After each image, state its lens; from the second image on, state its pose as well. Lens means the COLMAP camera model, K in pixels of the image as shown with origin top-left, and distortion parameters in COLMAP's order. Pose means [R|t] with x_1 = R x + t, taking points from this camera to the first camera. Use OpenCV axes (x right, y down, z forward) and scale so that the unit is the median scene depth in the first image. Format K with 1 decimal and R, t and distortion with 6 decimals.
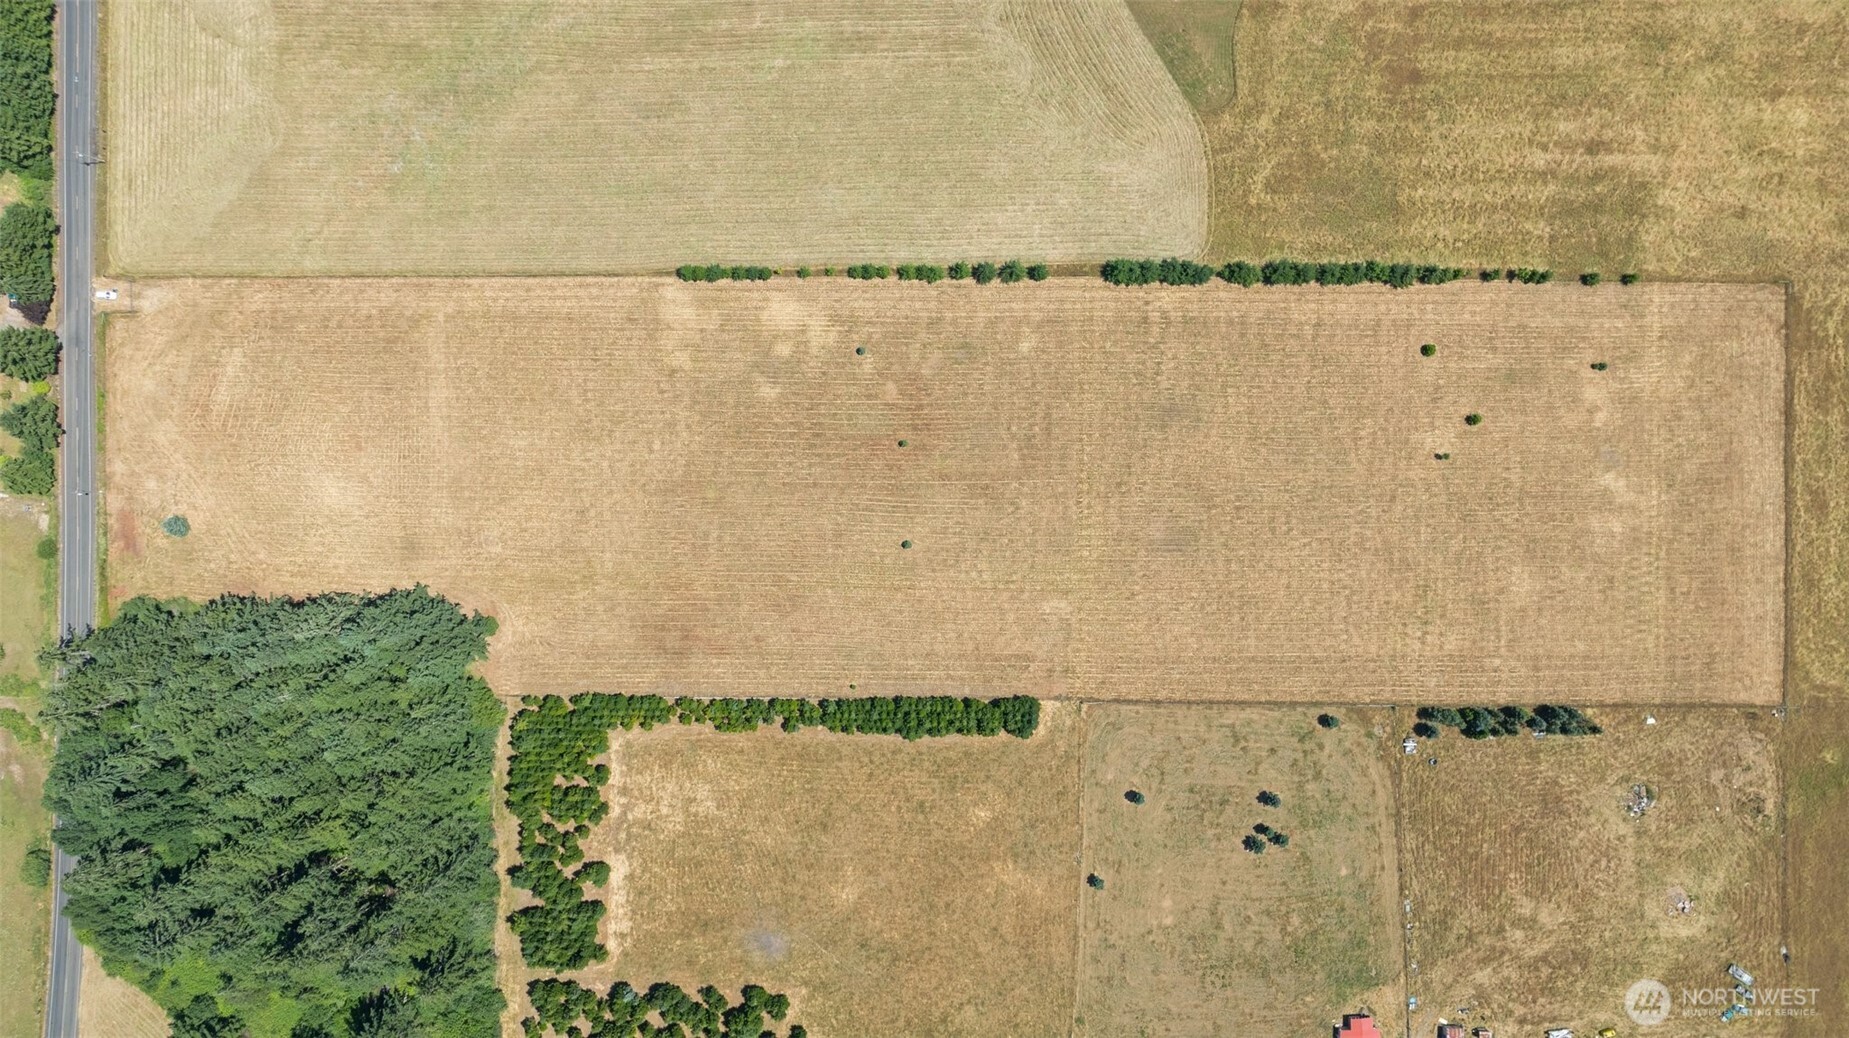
lens RADIAL K [[1301.3, 0, 924.5], [0, 1301.3, 519.0], [0, 0, 1]] dist [-0.017884, -0.003210]
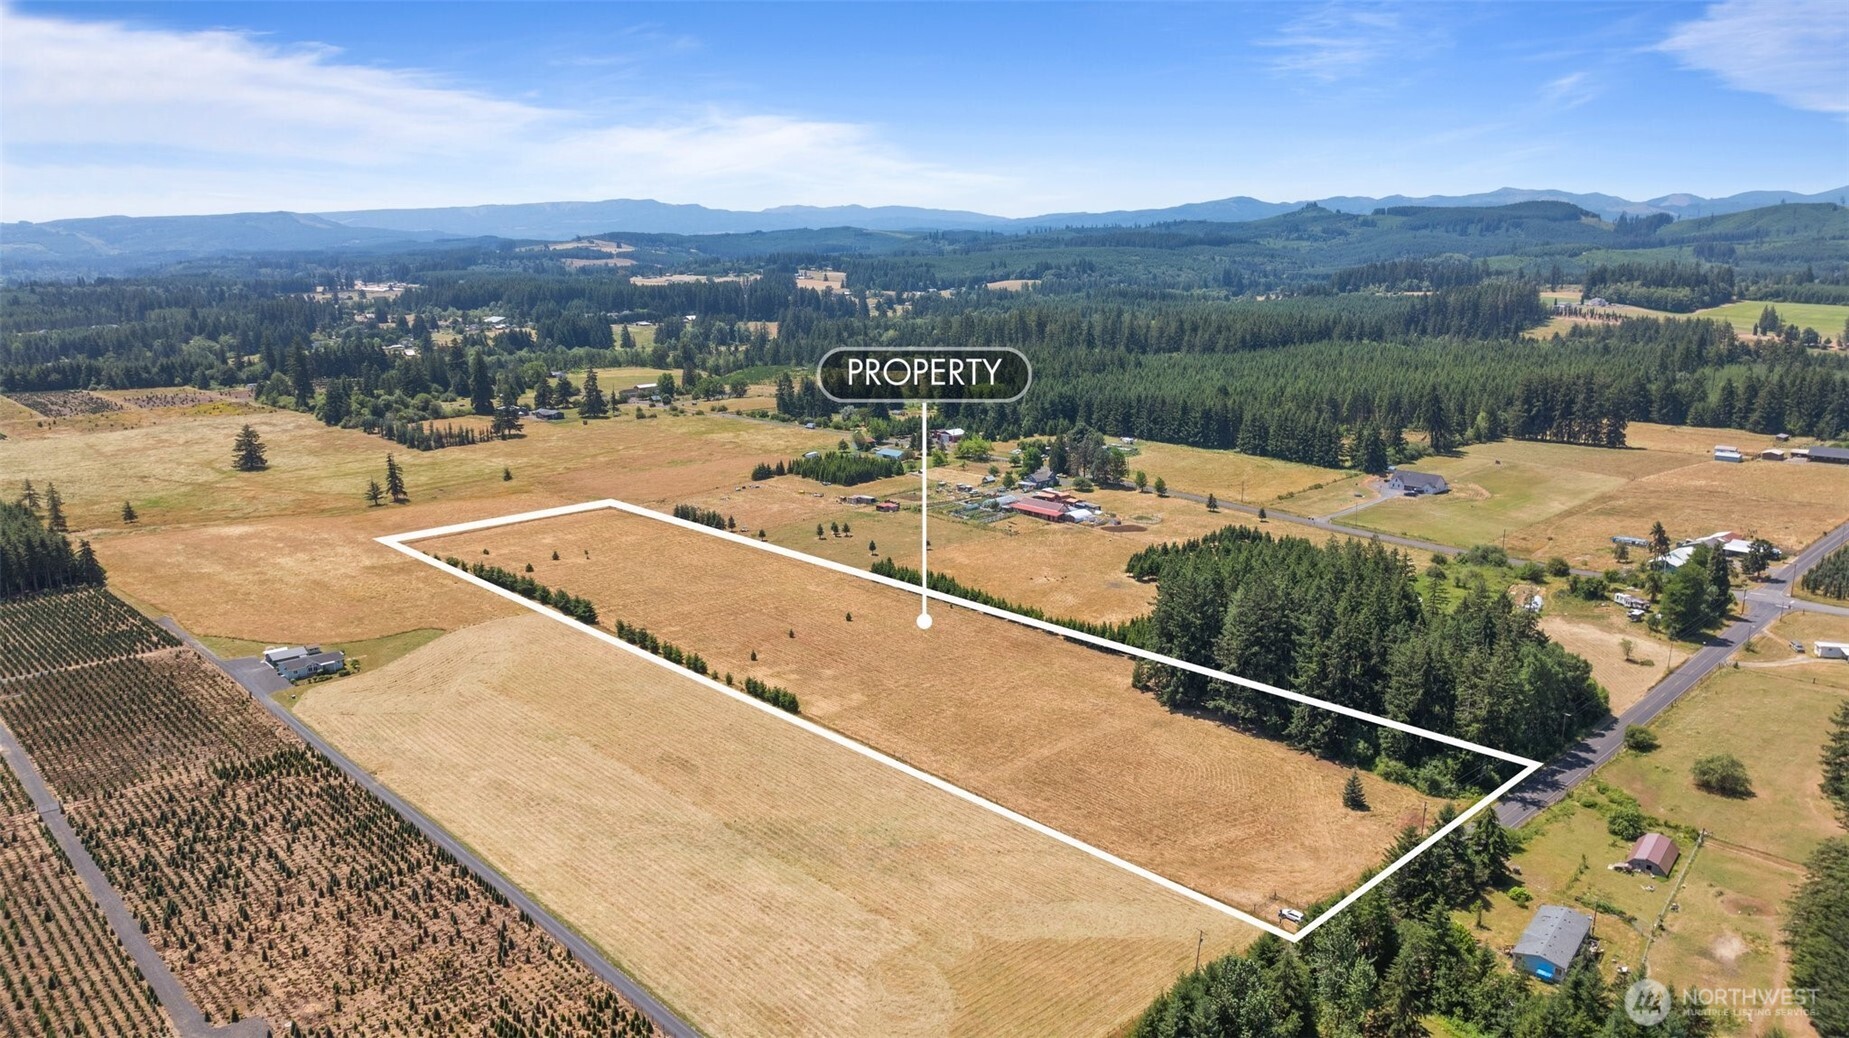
lens RADIAL K [[1513.0, 0, 924.5], [0, 1513.0, 519.0], [0, 0, 1]] dist [-0.068345, -0.001135]
pose [[-0.655784, -0.131601, 0.743390, -1.125080], [0.754924, -0.106380, 0.647126, -0.865499], [-0.006081, 0.985578, 0.169111, 0.658955]]
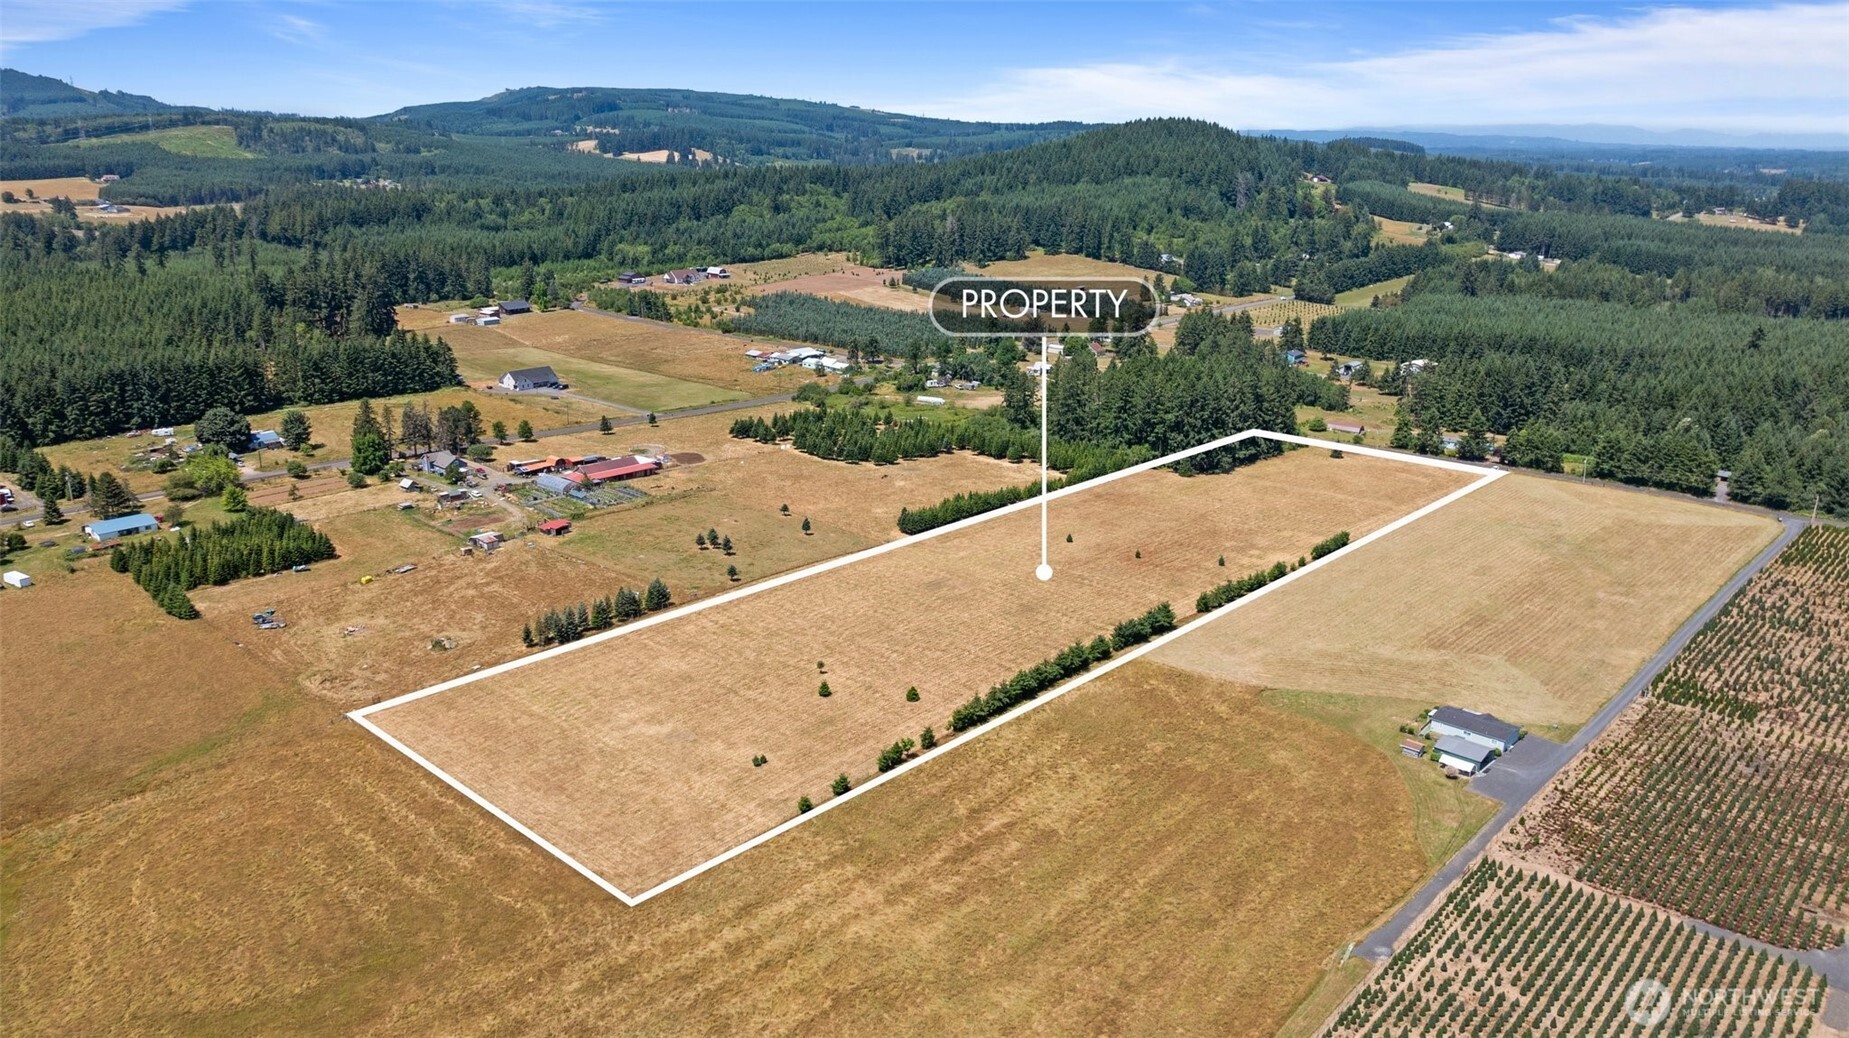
lens RADIAL K [[1337.9, 0, 924.5], [0, 1337.9, 519.0], [0, 0, 1]] dist [-0.017741, 0.001939]
pose [[-0.660912, 0.214997, -0.719007, 1.033498], [-0.750439, -0.181690, 0.635476, -0.713333], [0.005989, 0.959565, 0.281424, 0.609421]]
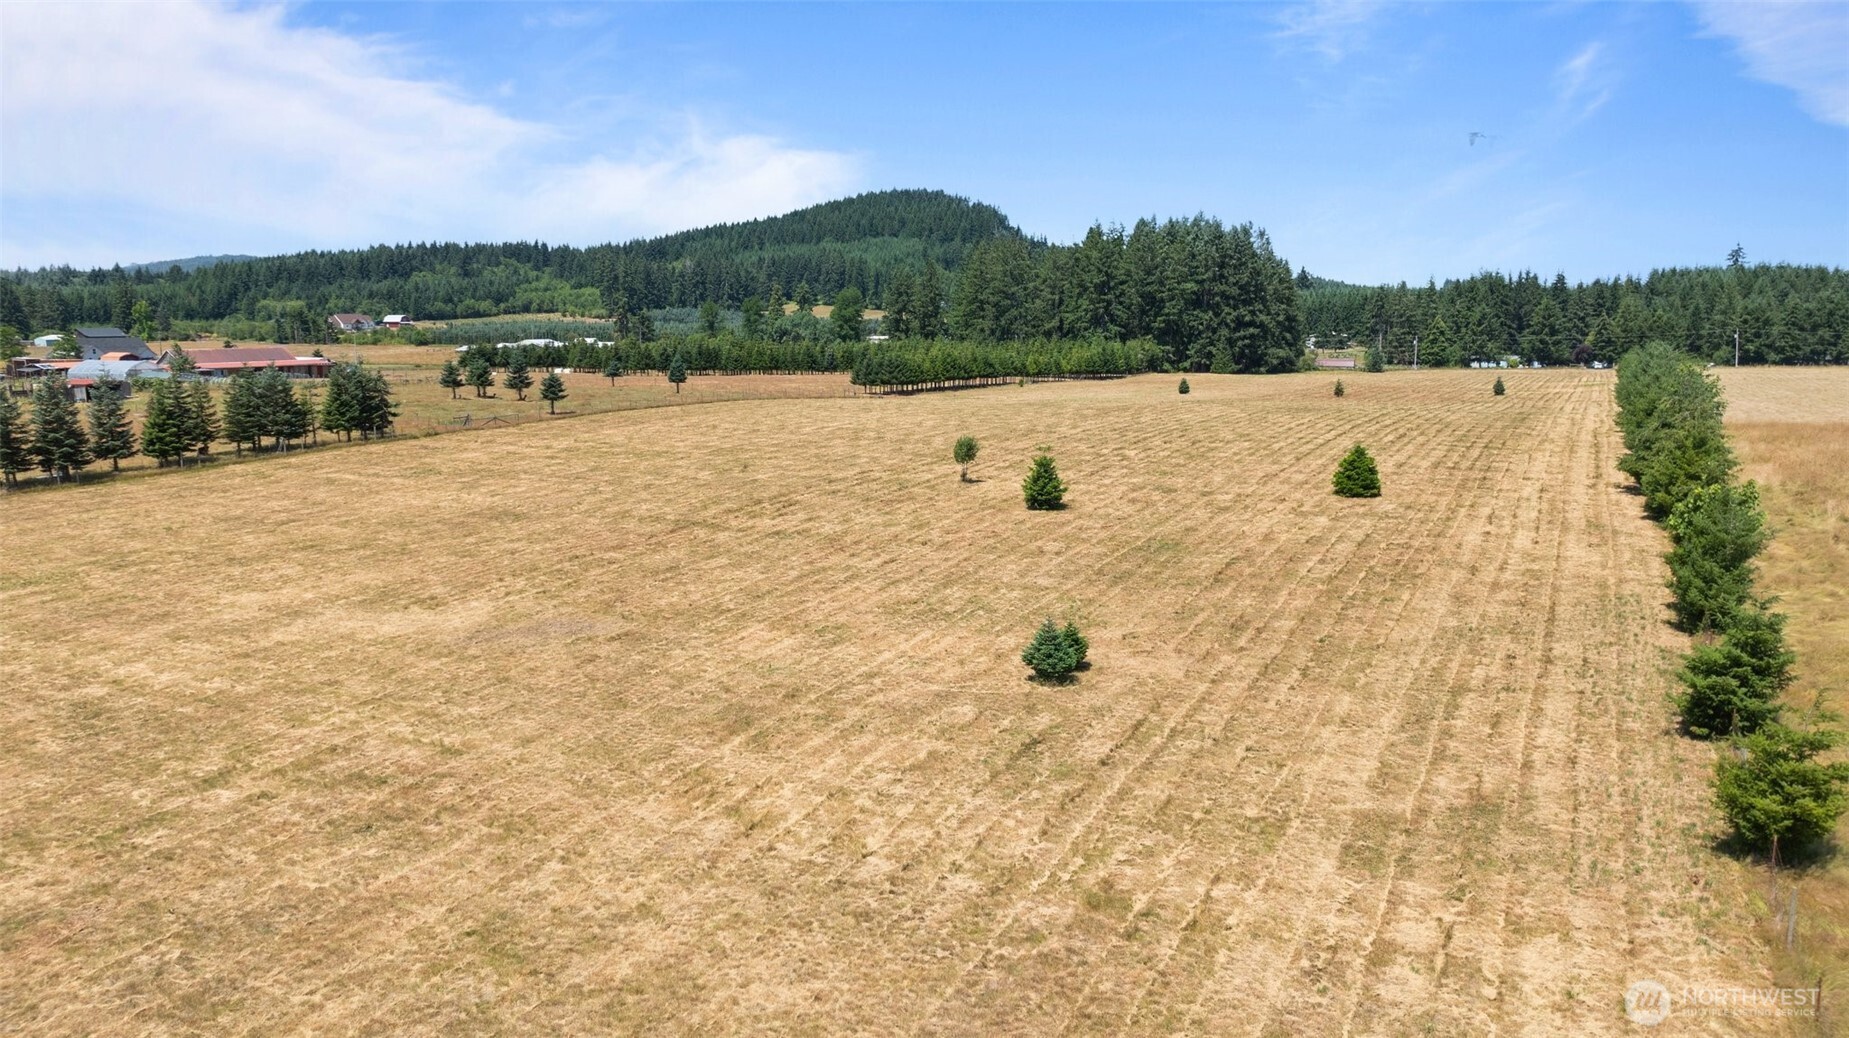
lens RADIAL K [[1301.3, 0, 924.5], [0, 1301.3, 519.0], [0, 0, 1]] dist [-0.017884, -0.003210]
pose [[-0.454810, 0.153198, -0.877313, 0.656243], [-0.890349, -0.055383, 0.451898, -0.170460], [0.020642, 0.986642, 0.161589, 0.958591]]
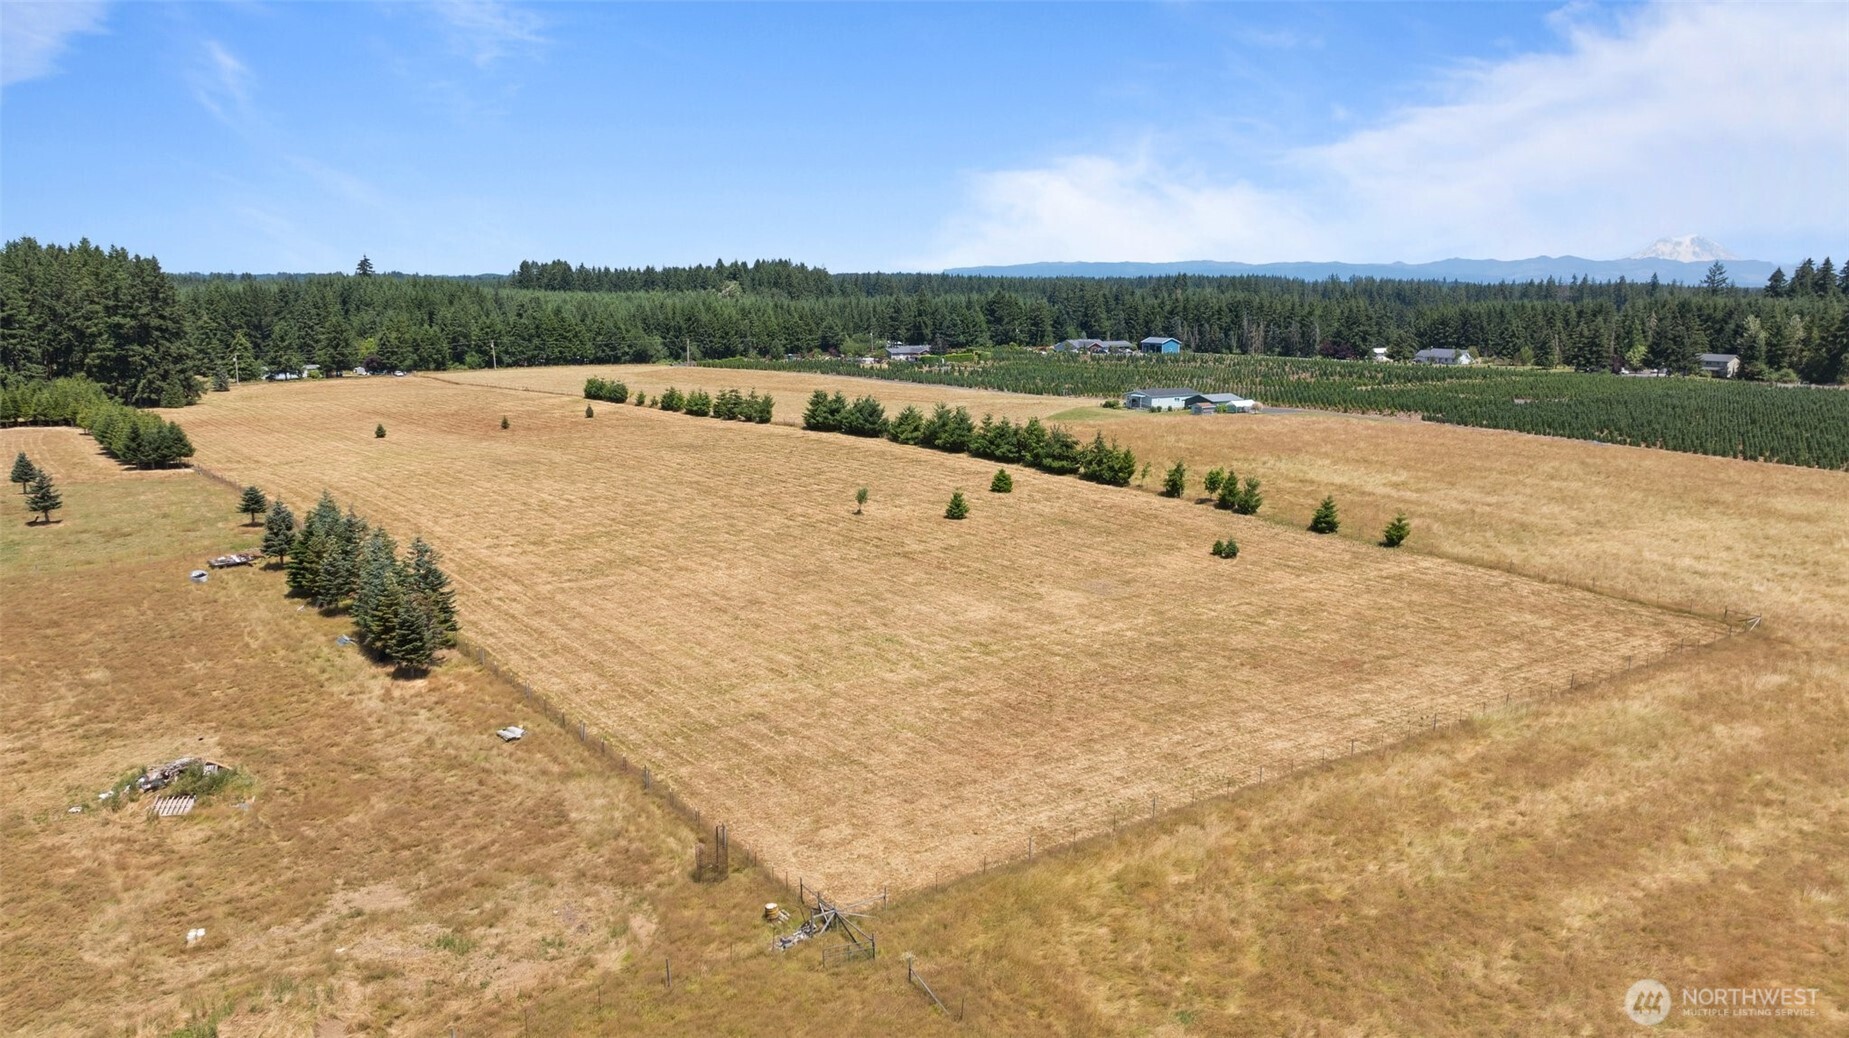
lens RADIAL K [[1337.9, 0, 924.5], [0, 1337.9, 519.0], [0, 0, 1]] dist [-0.017741, 0.001939]
pose [[0.610092, 0.156561, -0.776709, 0.821848], [-0.792287, 0.110258, -0.600104, 0.249525], [-0.008315, 0.981495, 0.191308, 0.897896]]
